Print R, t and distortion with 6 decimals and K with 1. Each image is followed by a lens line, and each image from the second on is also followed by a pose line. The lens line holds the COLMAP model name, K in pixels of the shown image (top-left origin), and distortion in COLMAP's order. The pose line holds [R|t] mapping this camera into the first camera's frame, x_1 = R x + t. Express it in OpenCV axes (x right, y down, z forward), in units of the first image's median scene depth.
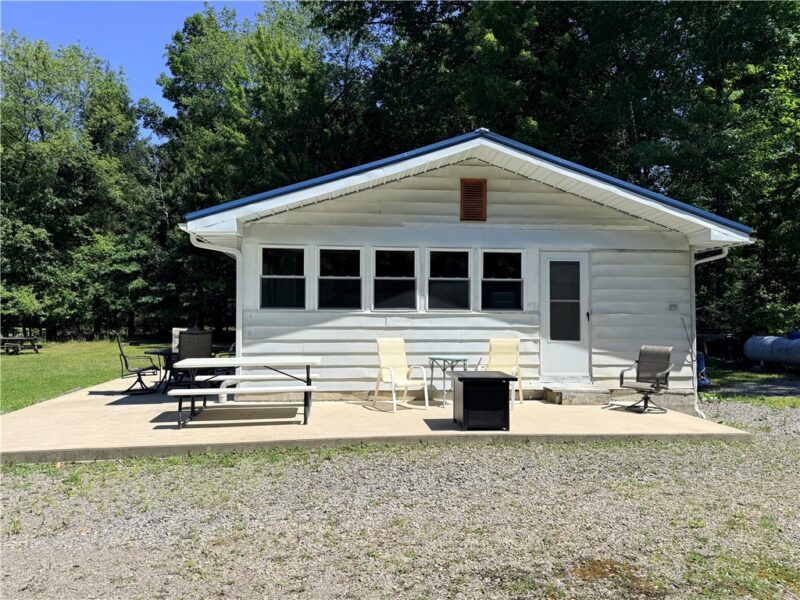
lens RADIAL K [[565.1, 0, 399.0], [0, 565.1, 302.0], [0, 0, 1]] dist [0.053281, -0.043438]
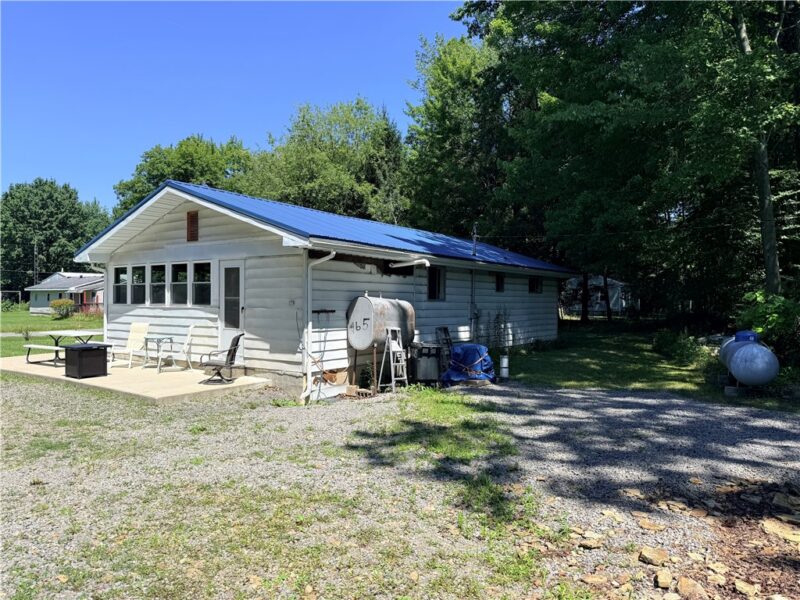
lens RADIAL K [[565.1, 0, 399.4], [0, 565.1, 299.2], [0, 0, 1]] dist [0.053281, -0.043438]
pose [[0.759419, -0.002457, -0.650597, 1.440797], [0.010207, 0.999915, 0.008139, -0.005596], [0.650521, -0.012822, 0.759380, 0.258710]]
